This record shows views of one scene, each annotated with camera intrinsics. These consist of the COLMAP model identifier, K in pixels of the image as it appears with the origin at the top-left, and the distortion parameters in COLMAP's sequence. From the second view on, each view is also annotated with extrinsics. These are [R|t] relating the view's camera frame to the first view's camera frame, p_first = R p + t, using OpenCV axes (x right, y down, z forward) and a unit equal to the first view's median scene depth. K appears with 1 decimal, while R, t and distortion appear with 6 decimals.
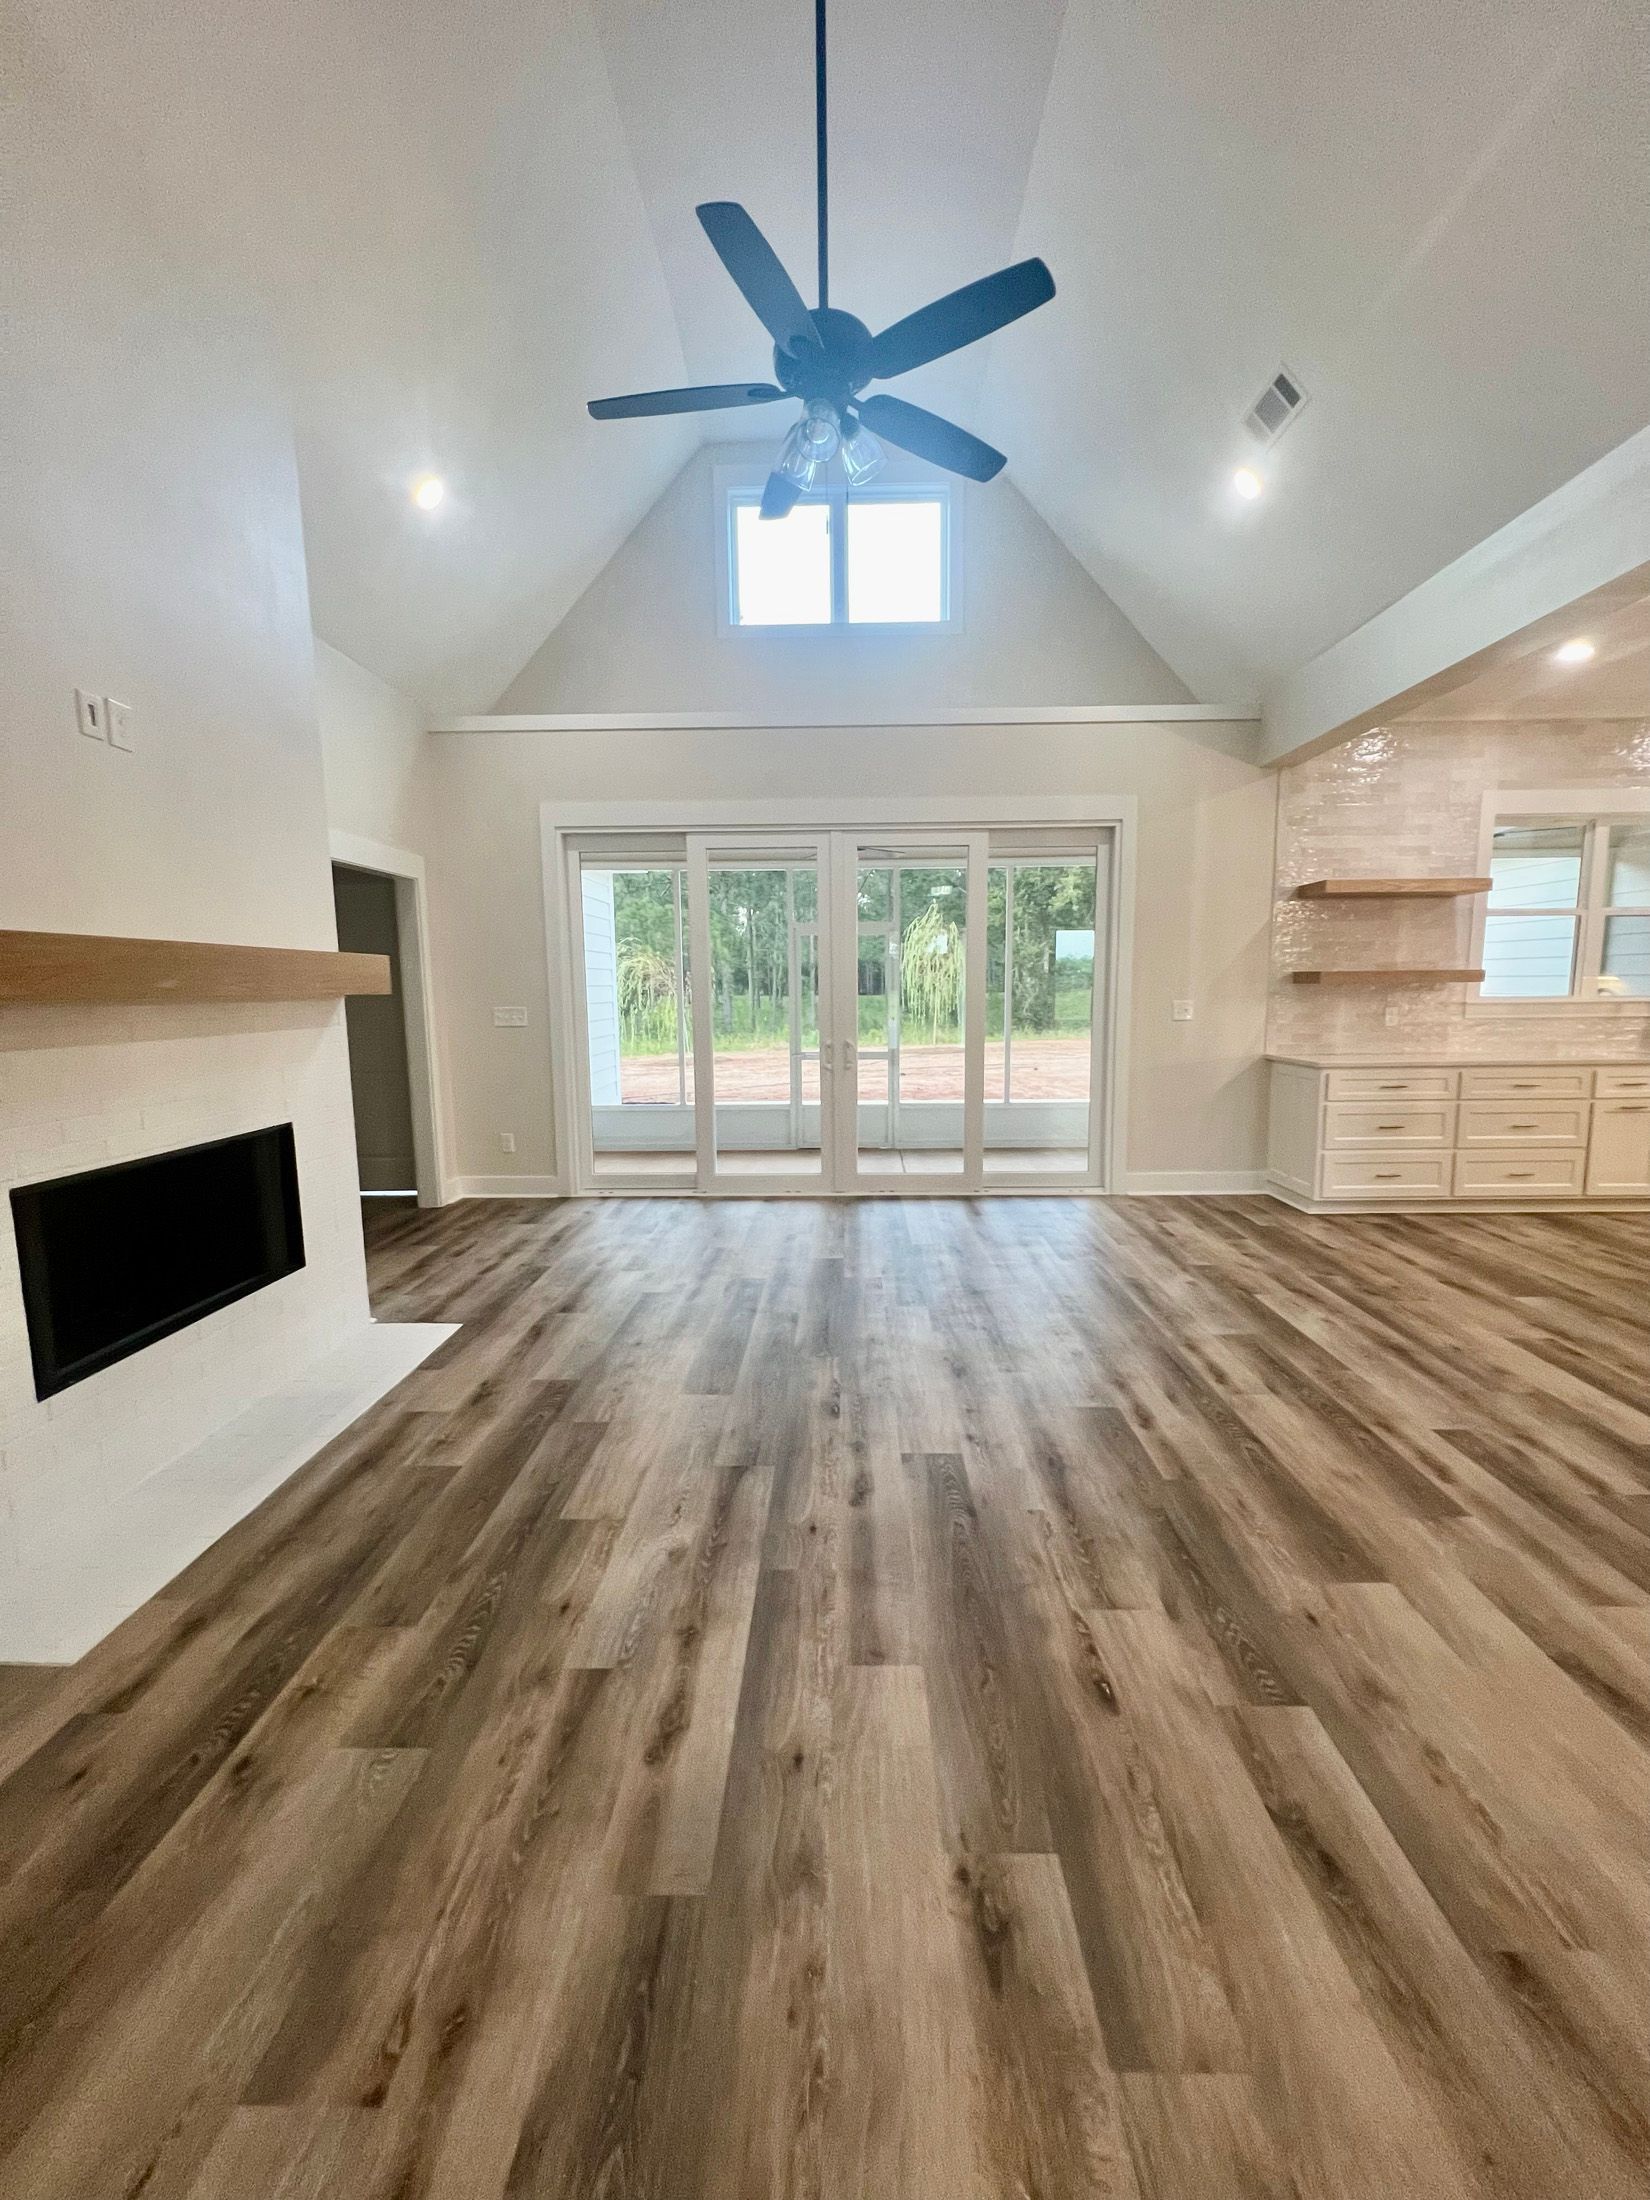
lens RADIAL K [[881.2, 0, 825.0], [0, 881.2, 1100.0], [0, 0, 1]] dist [-0.001373, 0.000143]
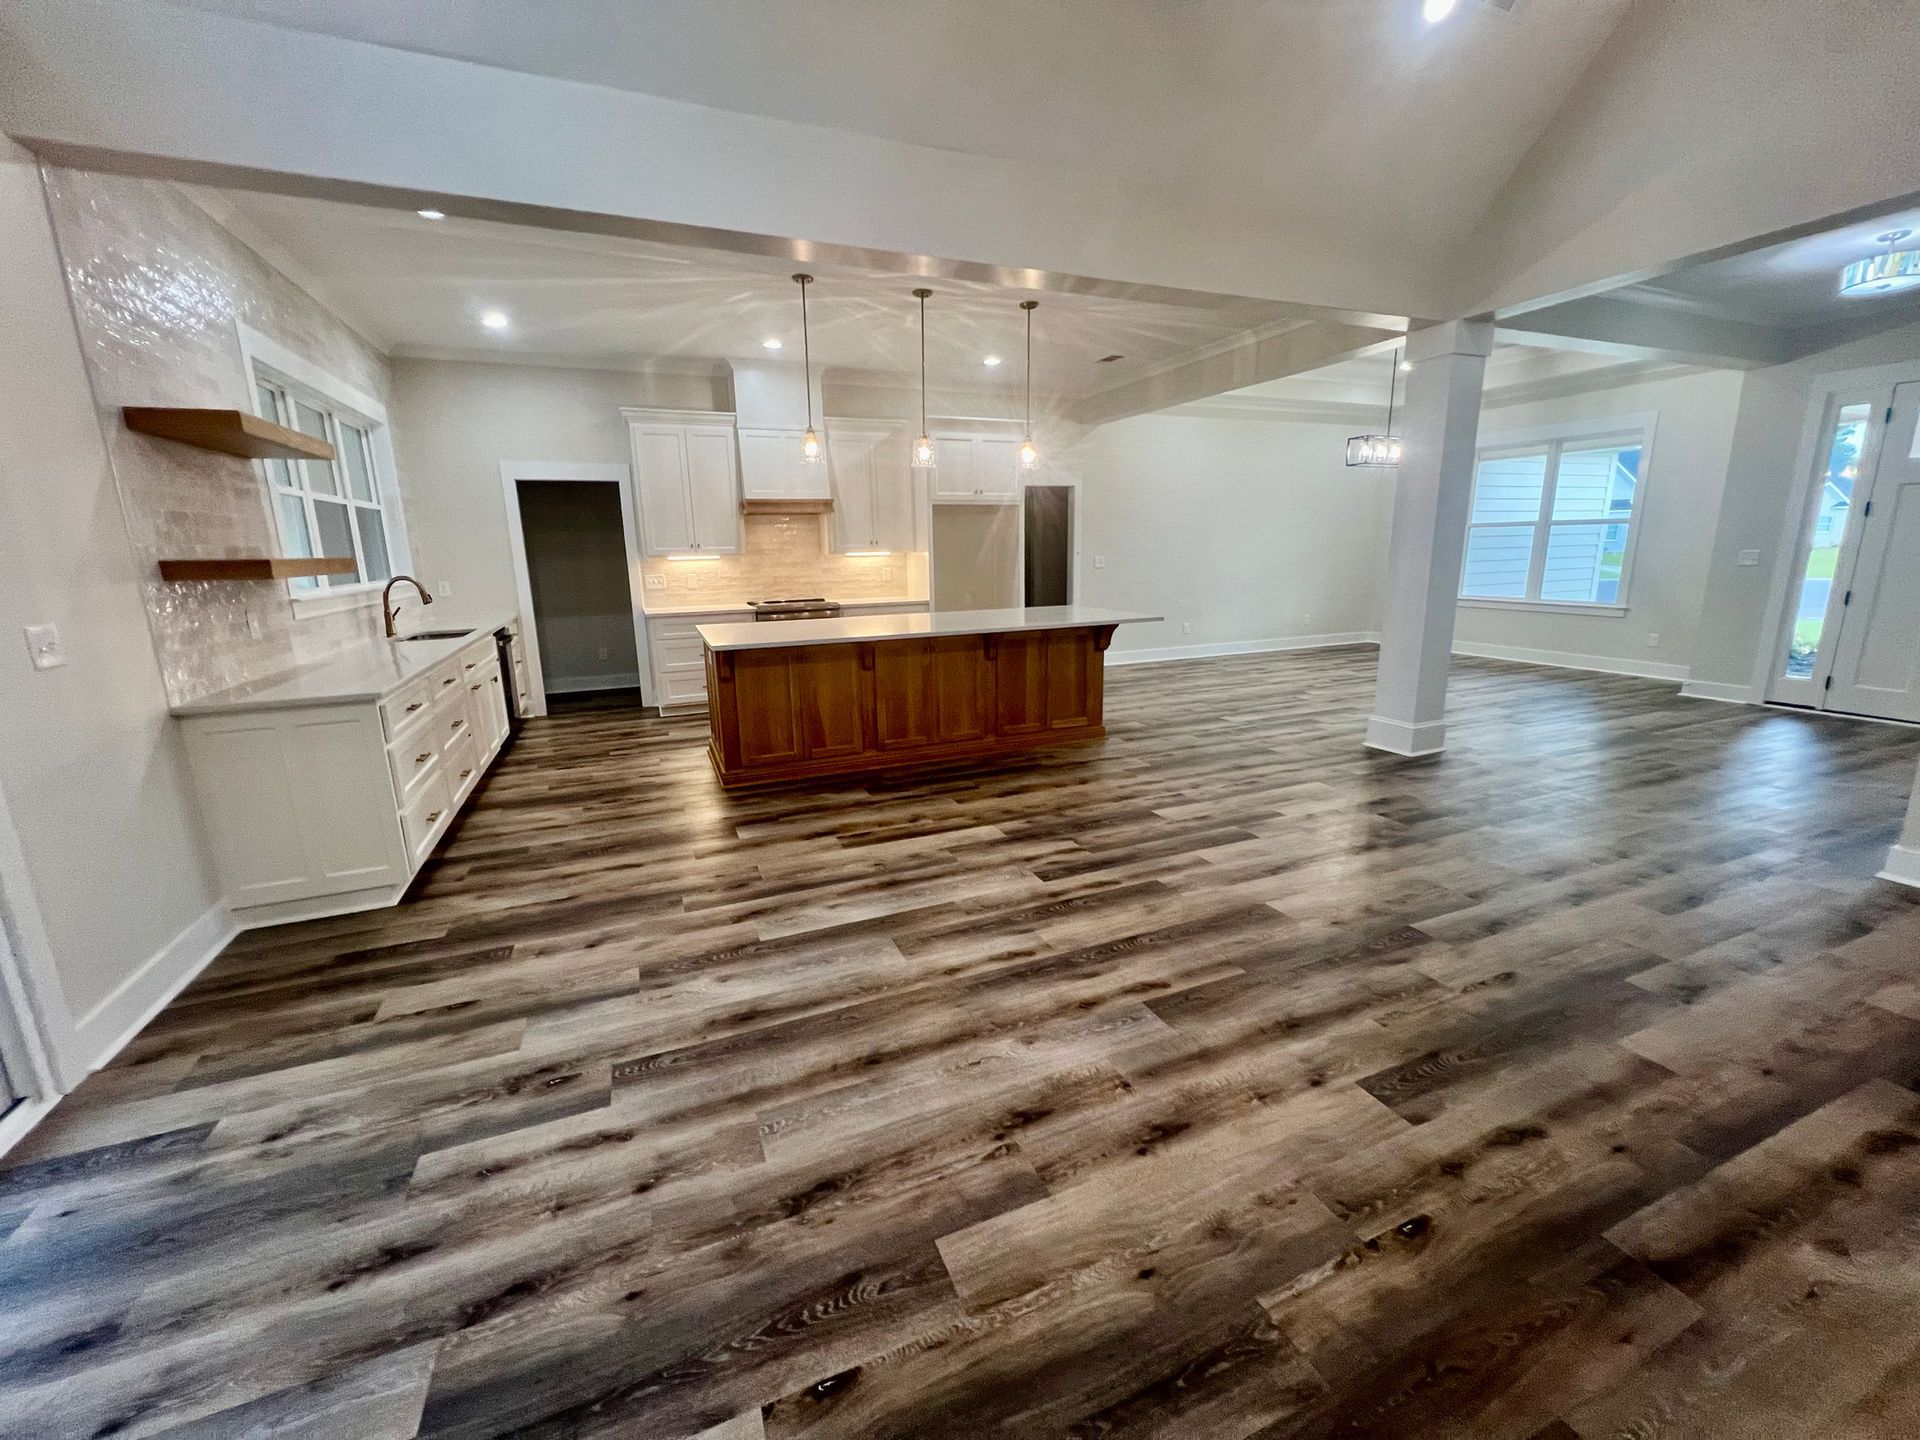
lens RADIAL K [[769.1, 0, 957.7], [0, 769.1, 714.6], [0, 0, 1]] dist [-0.001373, 0.000143]
pose [[-0.410045, -0.178406, 0.894446, -0.279584], [0.139171, 0.956960, 0.254675, -0.194765], [-0.901385, 0.228909, -0.367568, 1.369057]]
